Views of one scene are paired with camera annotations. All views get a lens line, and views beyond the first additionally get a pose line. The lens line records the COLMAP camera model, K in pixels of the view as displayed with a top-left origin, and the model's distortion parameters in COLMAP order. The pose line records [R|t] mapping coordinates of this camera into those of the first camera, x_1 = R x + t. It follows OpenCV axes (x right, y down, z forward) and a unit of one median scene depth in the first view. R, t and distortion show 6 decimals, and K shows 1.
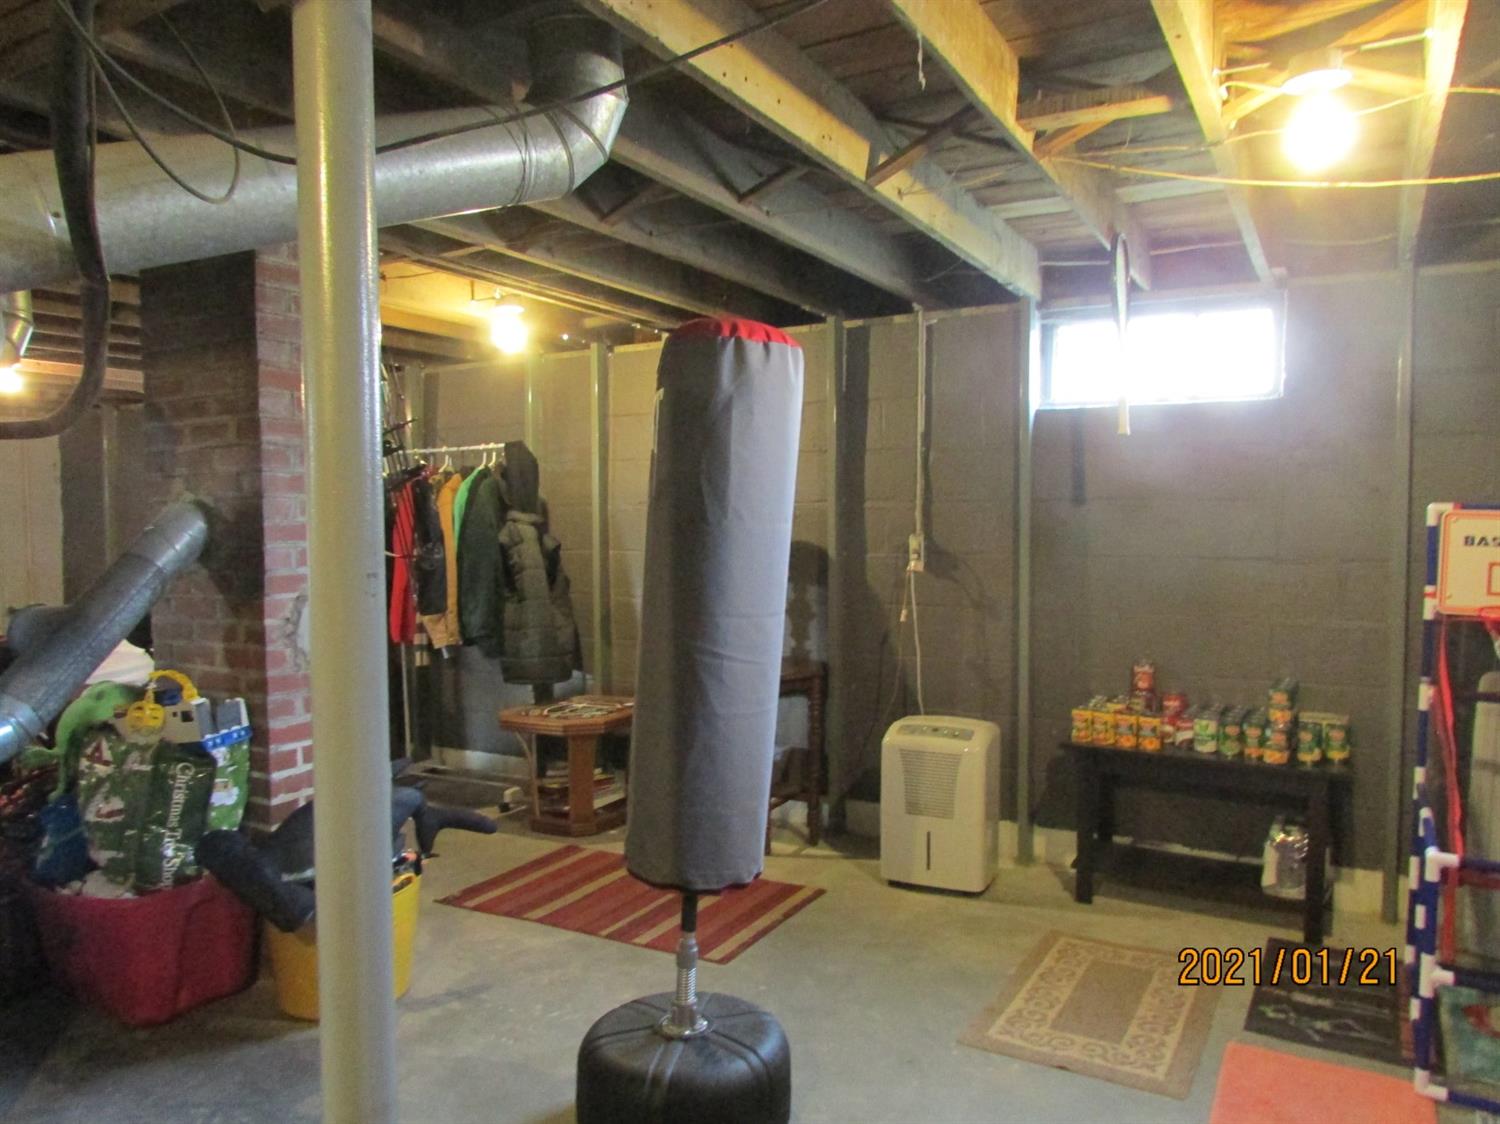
lens RADIAL K [[1081.3, 0, 754.9], [0, 1081.3, 568.2], [0, 0, 1]] dist [-0.016257, 0.003816]
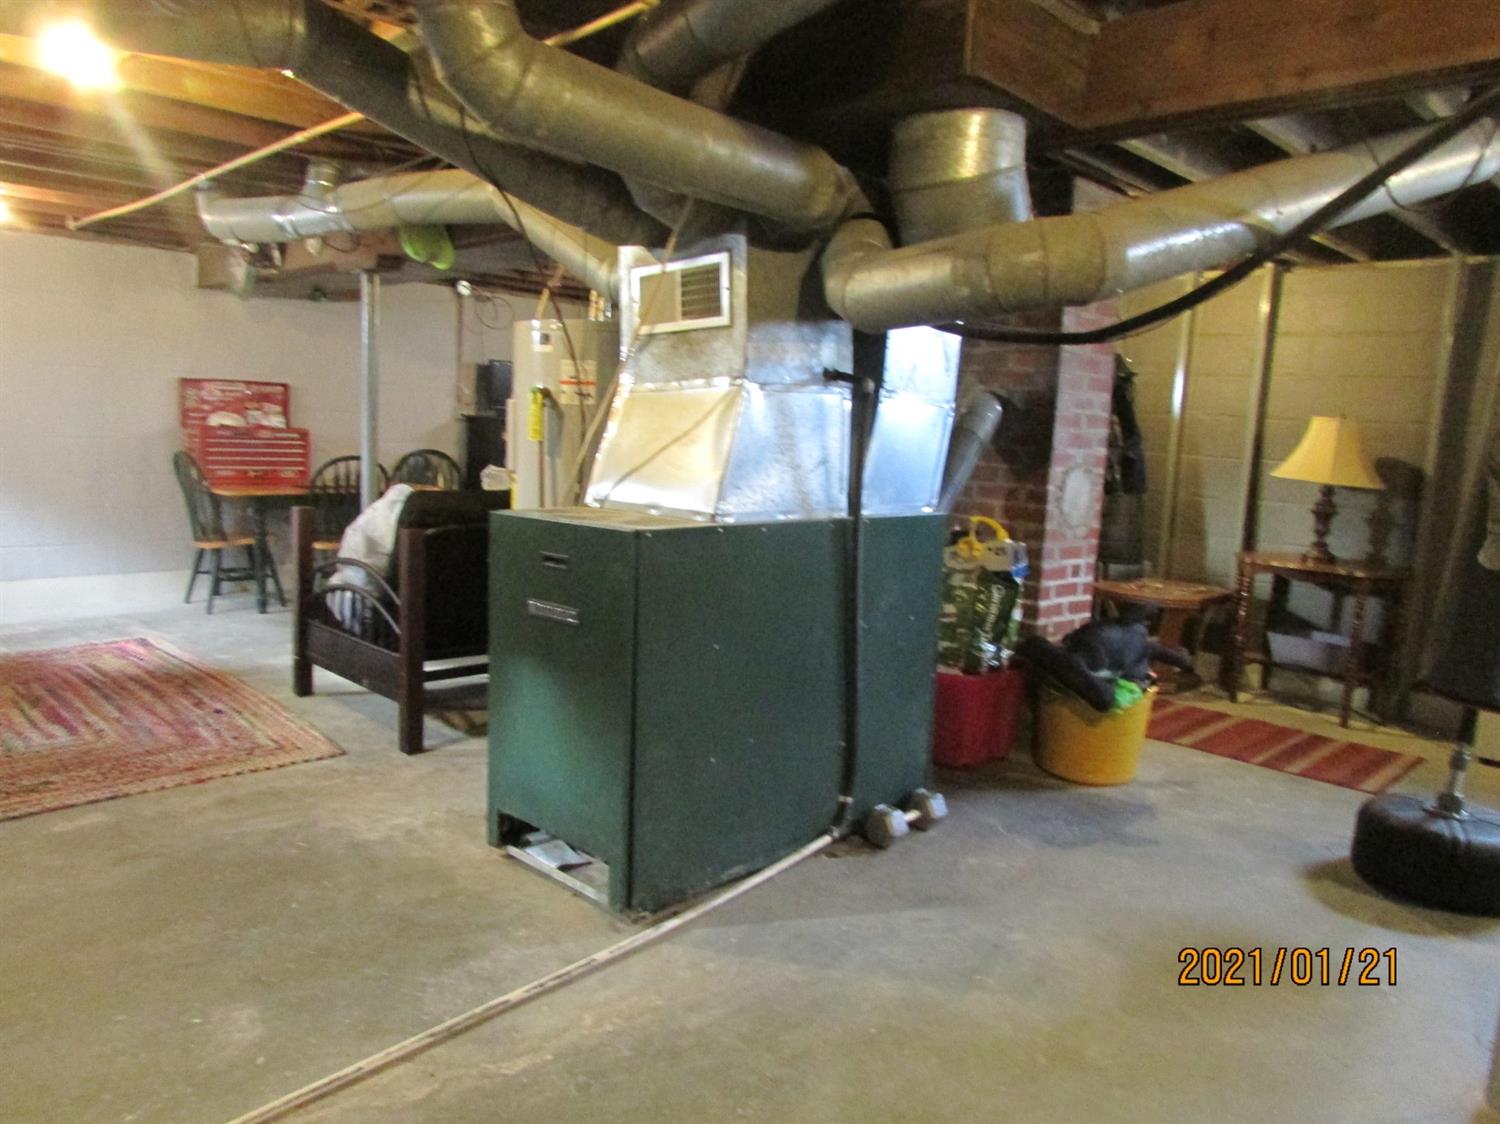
lens RADIAL K [[1081.3, 0, 749.0], [0, 1081.3, 561.6], [0, 0, 1]] dist [-0.016257, 0.003816]
pose [[0.960317, 0.092976, -0.262957, -0.416077], [-0.072732, 0.993661, 0.085718, 0.049835], [0.269260, -0.063191, 0.960992, -0.348001]]
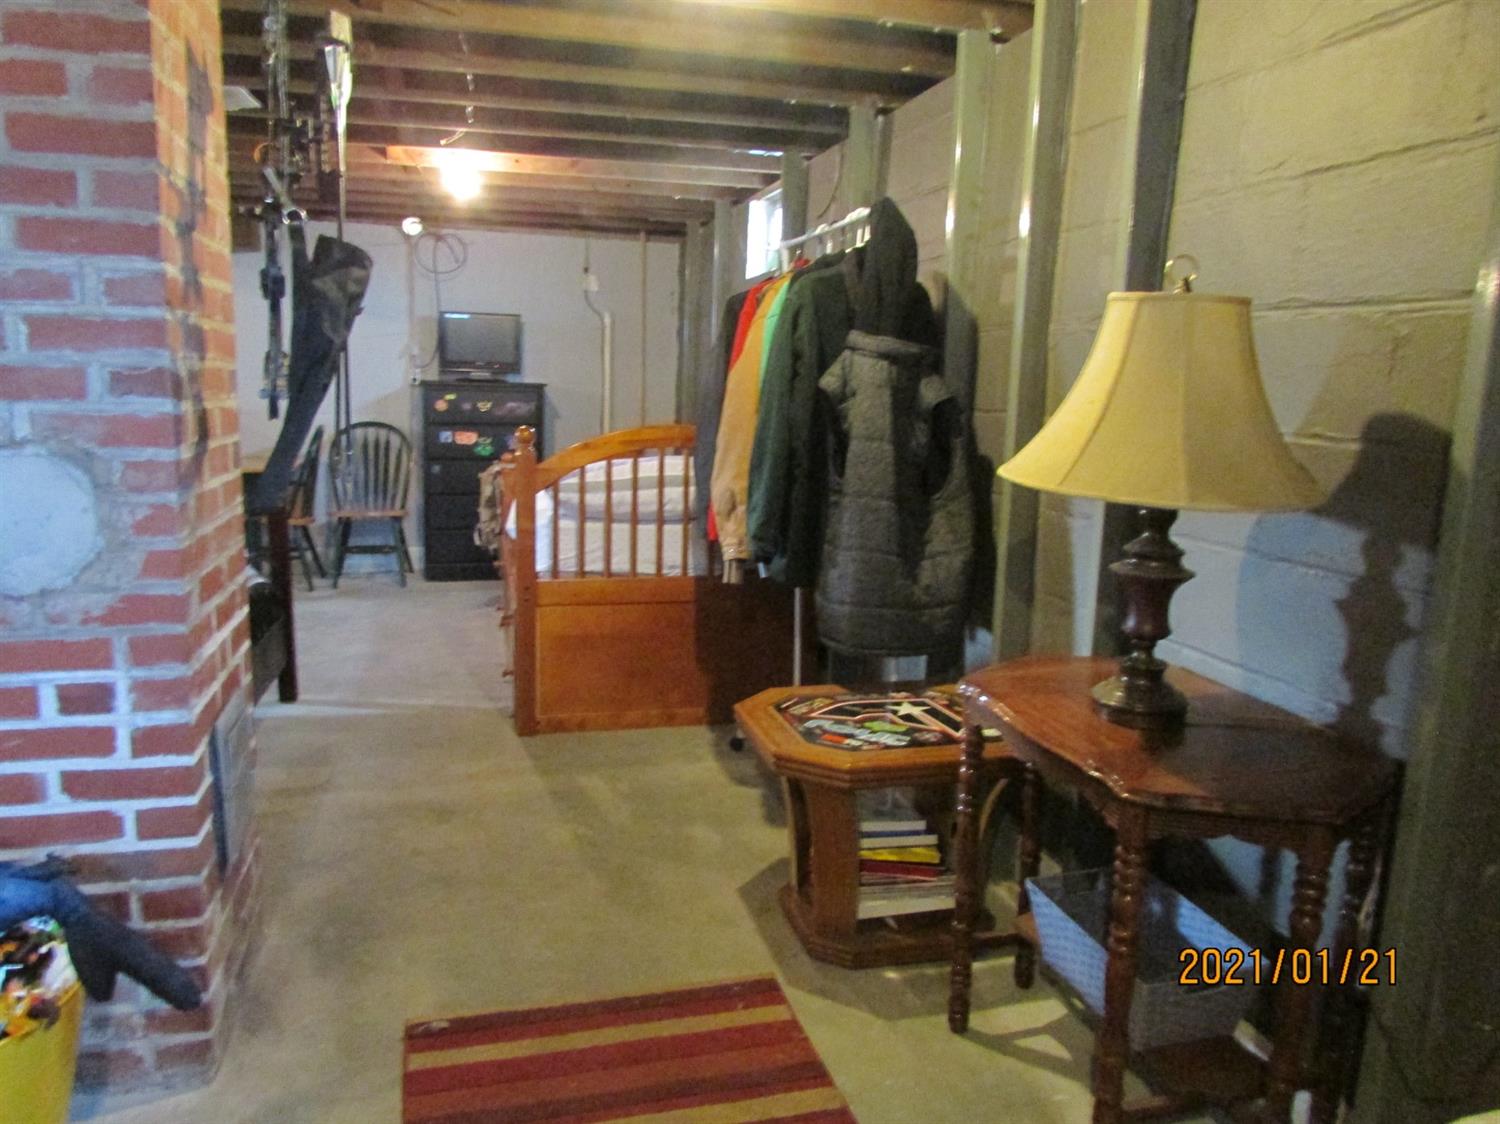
lens RADIAL K [[1081.3, 0, 745.8], [0, 1081.3, 562.7], [0, 0, 1]] dist [-0.016257, 0.003816]
pose [[0.695232, 0.151389, -0.702662, 0.197983], [-0.067855, 0.987026, 0.145517, -0.019133], [0.715575, -0.053489, 0.696485, 0.829027]]
